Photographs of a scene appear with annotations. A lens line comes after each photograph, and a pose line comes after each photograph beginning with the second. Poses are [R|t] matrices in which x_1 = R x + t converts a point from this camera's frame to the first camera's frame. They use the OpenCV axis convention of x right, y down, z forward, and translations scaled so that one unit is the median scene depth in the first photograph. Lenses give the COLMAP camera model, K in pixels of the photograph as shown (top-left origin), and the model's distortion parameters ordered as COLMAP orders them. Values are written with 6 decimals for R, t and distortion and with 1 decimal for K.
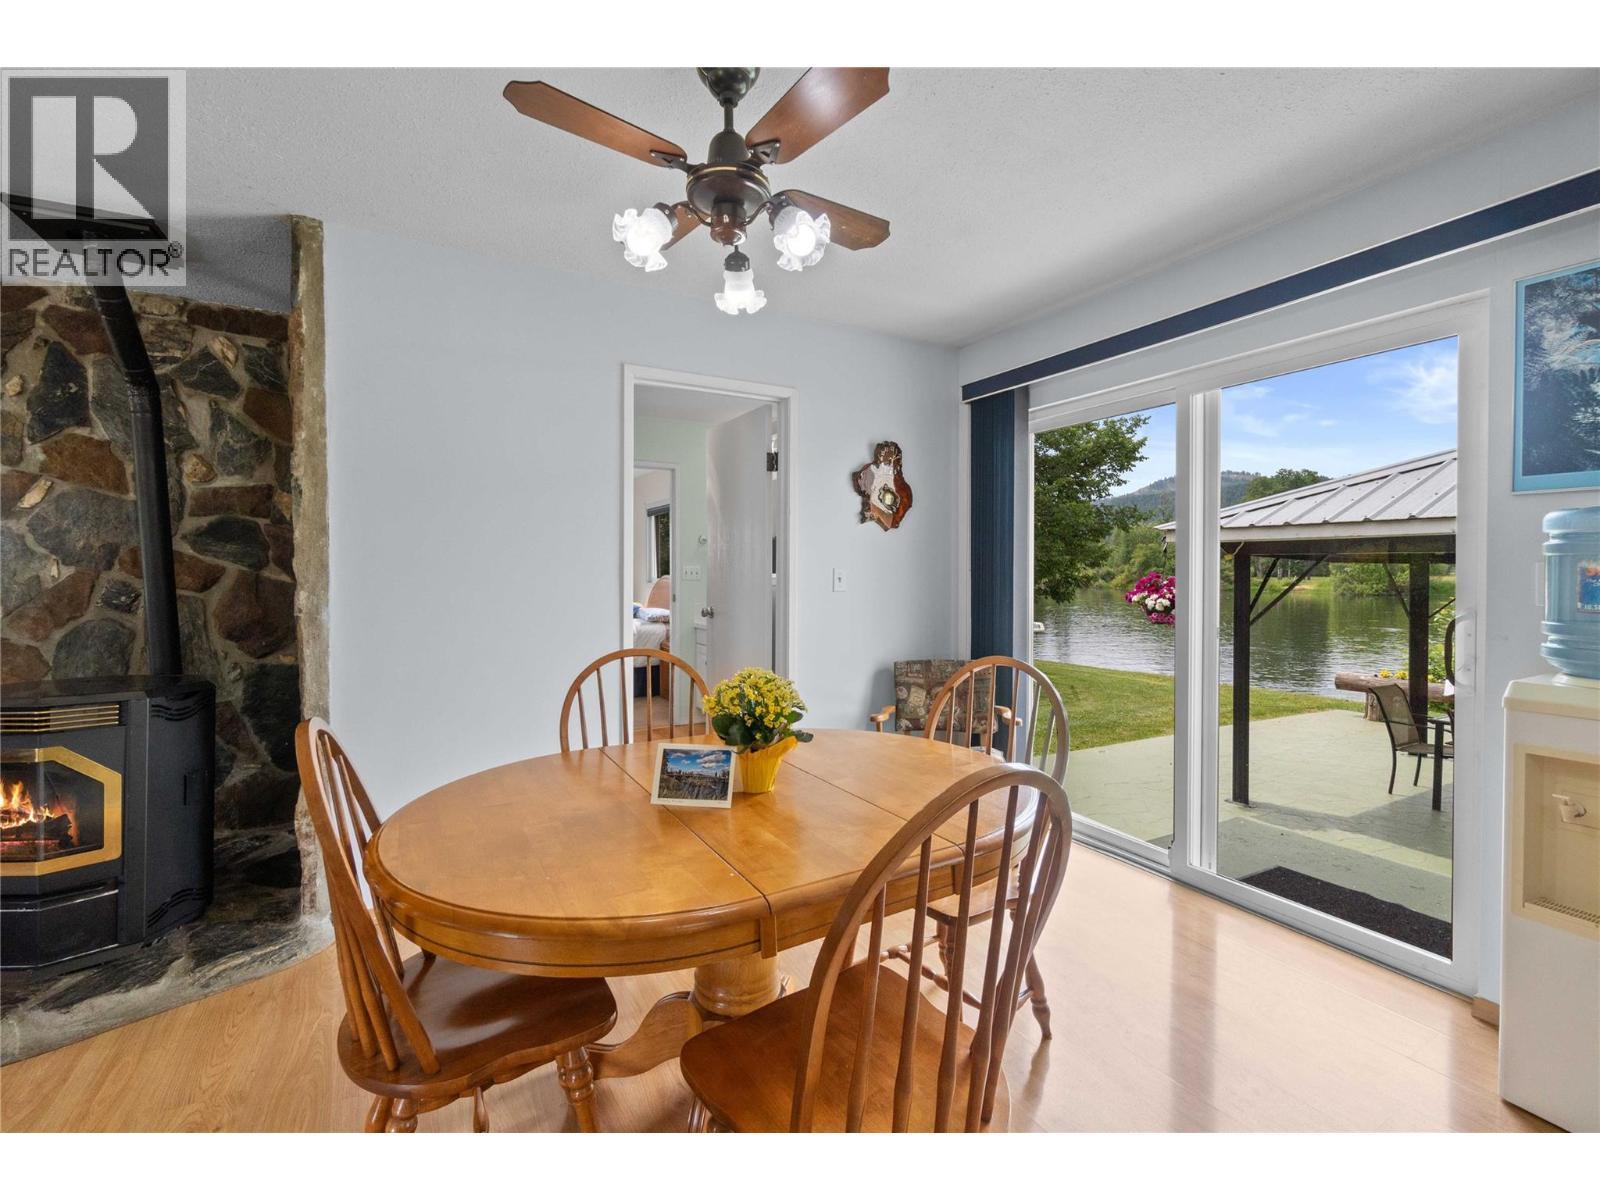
lens RADIAL K [[698.8, 0, 797.3], [0, 698.8, 579.3], [0, 0, 1]] dist [-0.004278, -0.000495]
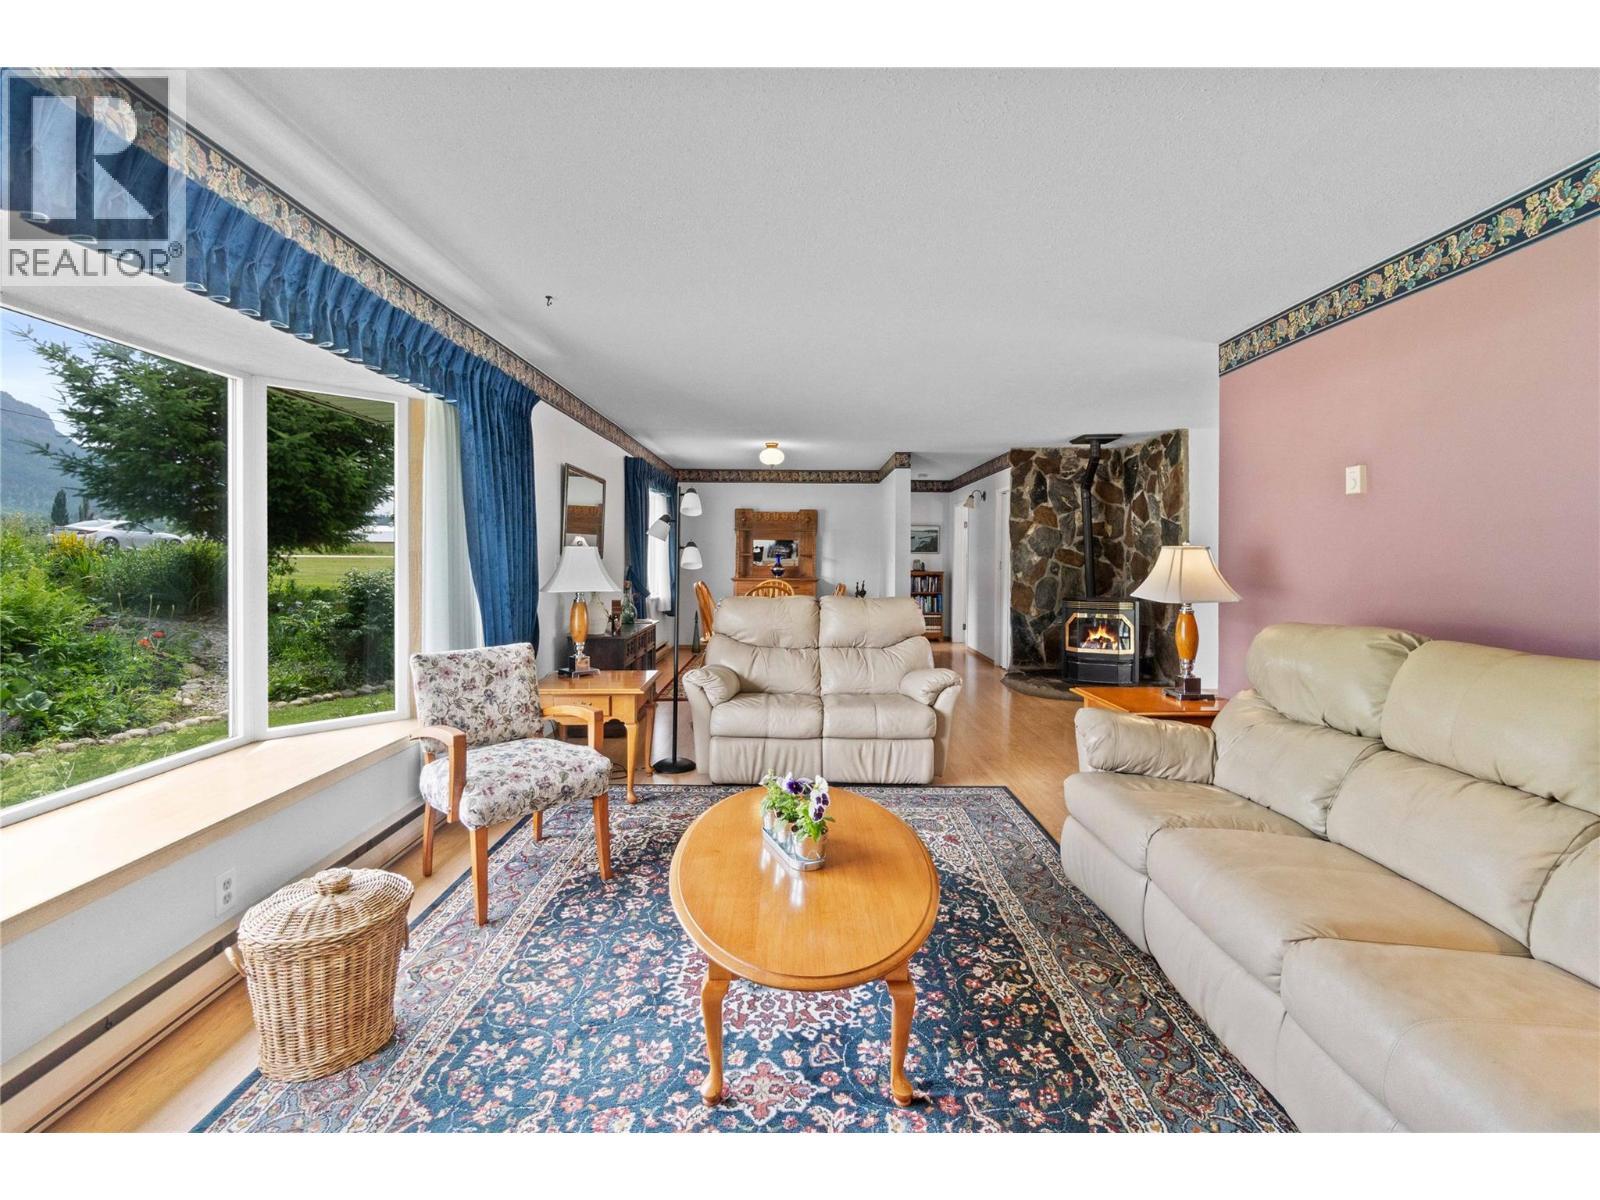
lens RADIAL K [[698.8, 0, 797.3], [0, 698.8, 579.3], [0, 0, 1]] dist [-0.004278, -0.000495]
pose [[0.872726, 0.019612, -0.487816, -0.564812], [-0.007365, 0.999608, 0.027013, 0.002810], [0.488154, -0.019983, 0.872529, -1.744434]]
